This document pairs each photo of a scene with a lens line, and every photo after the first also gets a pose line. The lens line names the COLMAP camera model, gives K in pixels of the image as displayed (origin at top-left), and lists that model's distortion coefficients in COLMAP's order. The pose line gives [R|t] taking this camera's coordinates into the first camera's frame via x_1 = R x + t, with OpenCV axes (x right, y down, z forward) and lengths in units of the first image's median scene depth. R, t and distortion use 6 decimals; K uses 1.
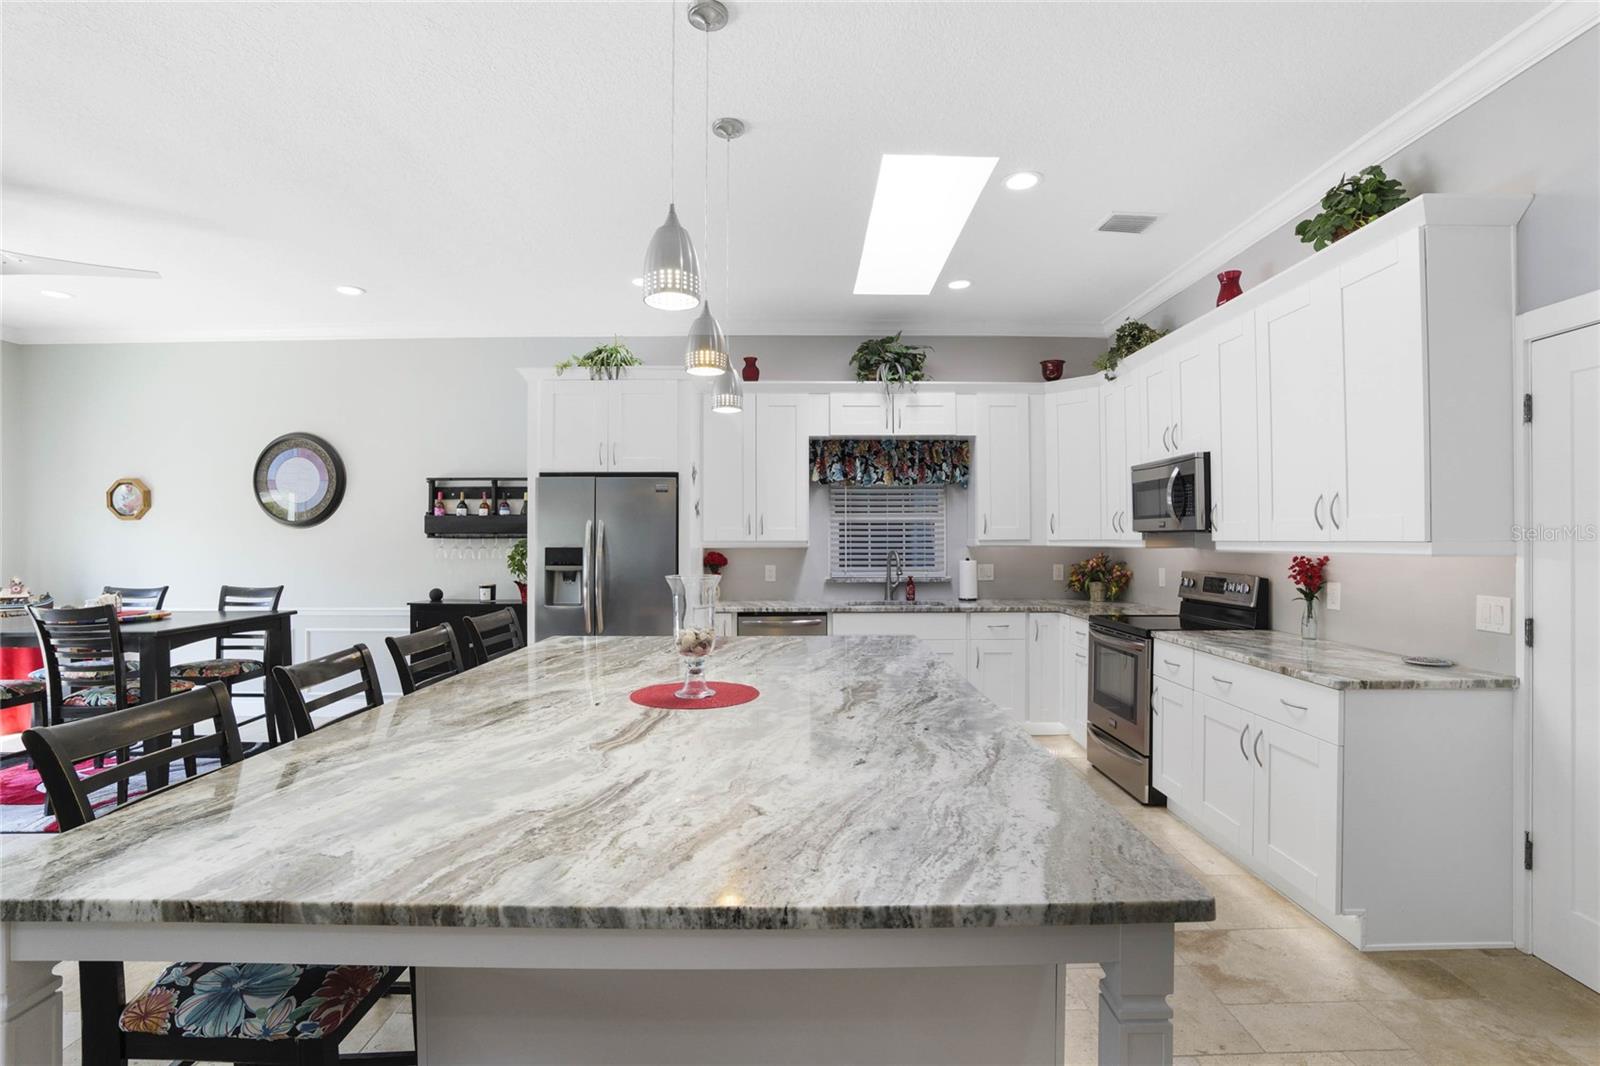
lens RADIAL K [[739.6, 0, 803.1], [0, 739.6, 534.7], [0, 0, 1]] dist [-0.060220, 0.020237]
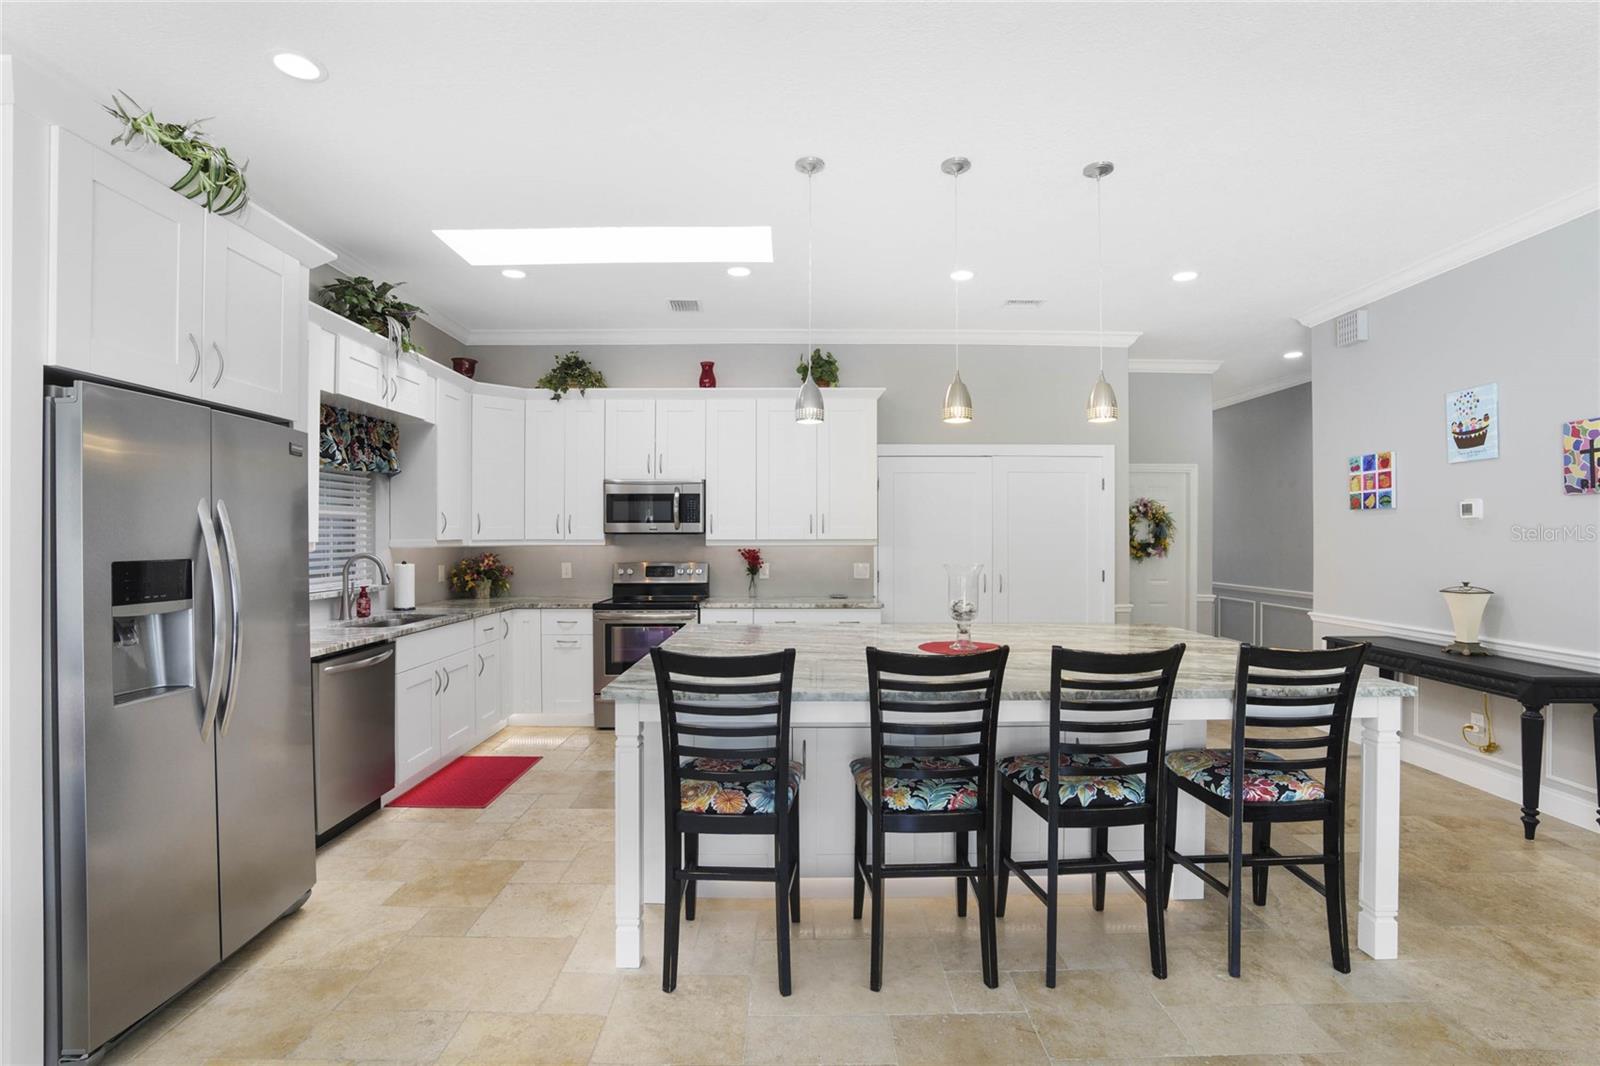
lens RADIAL K [[739.6, 0, 805.5], [0, 739.6, 533.1], [0, 0, 1]] dist [-0.060220, 0.020237]
pose [[-0.010235, 0.007165, 0.999922, -0.660320], [-0.004062, 0.999966, -0.007207, 0.002988], [-0.999939, -0.004136, -0.010206, 0.558333]]
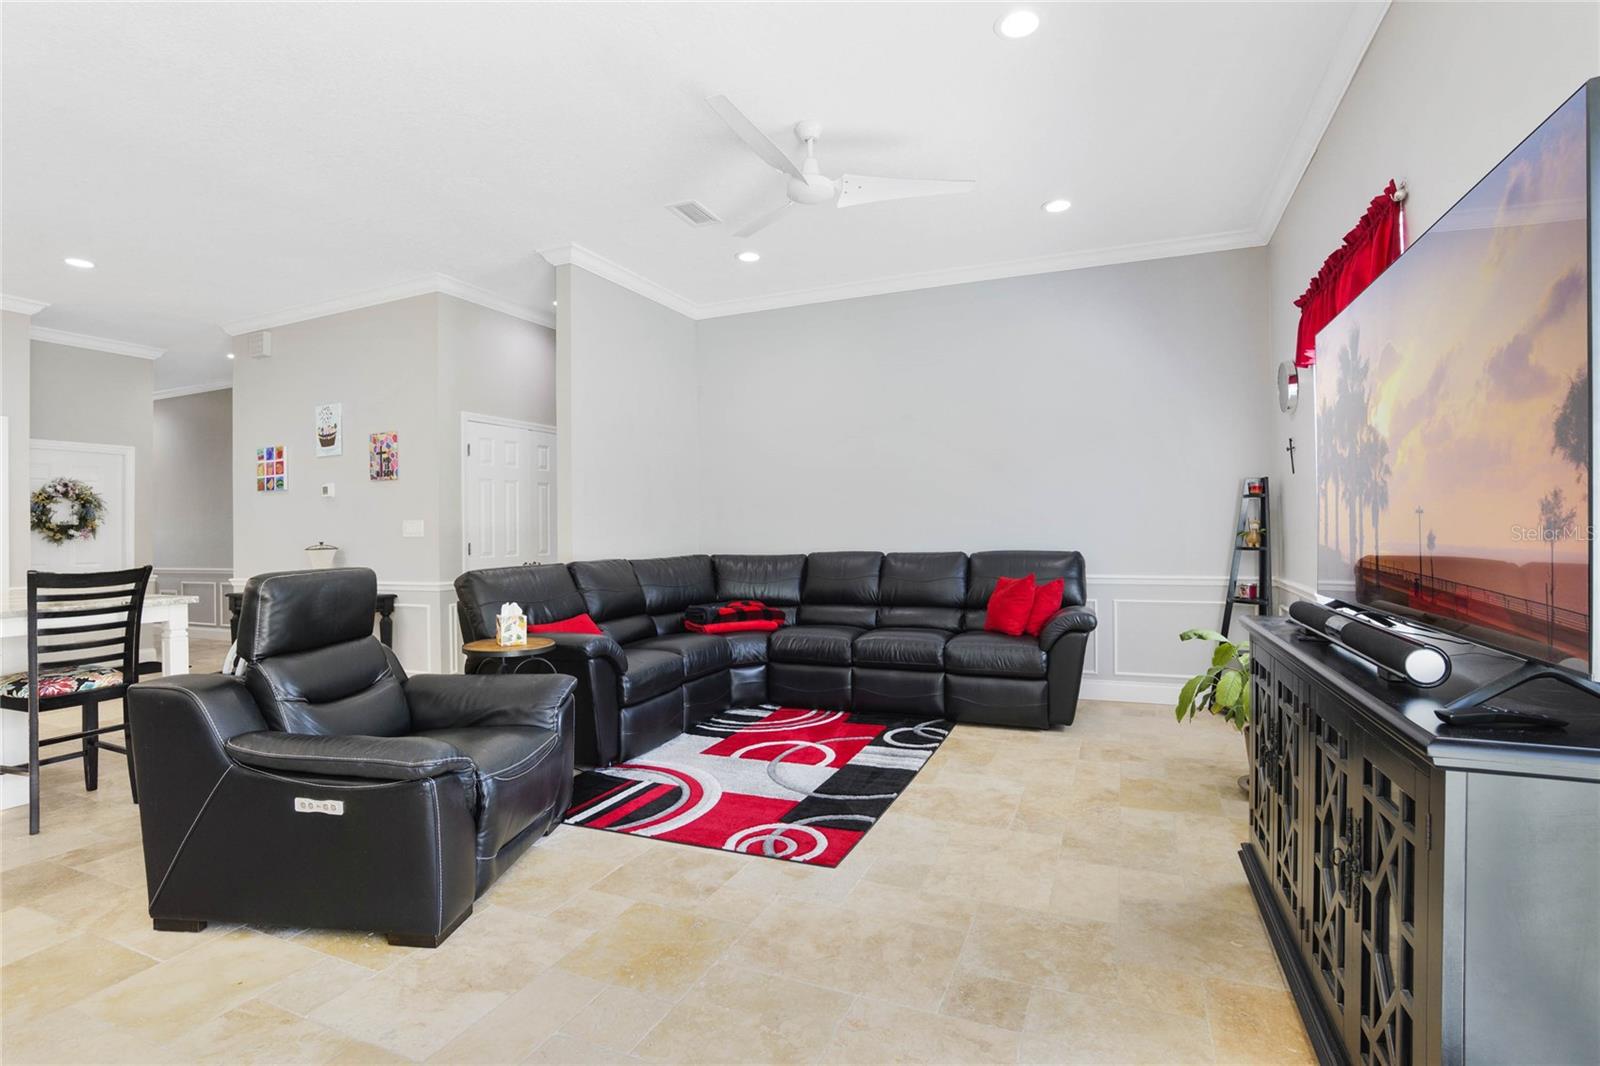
lens RADIAL K [[739.6, 0, 808.9], [0, 739.6, 534.9], [0, 0, 1]] dist [-0.060220, 0.020237]
pose [[-0.921894, 0.016563, 0.387088, -0.985869], [0.017832, 0.999841, -0.000314, 0.048470], [-0.387032, 0.006613, -0.922043, 0.560435]]
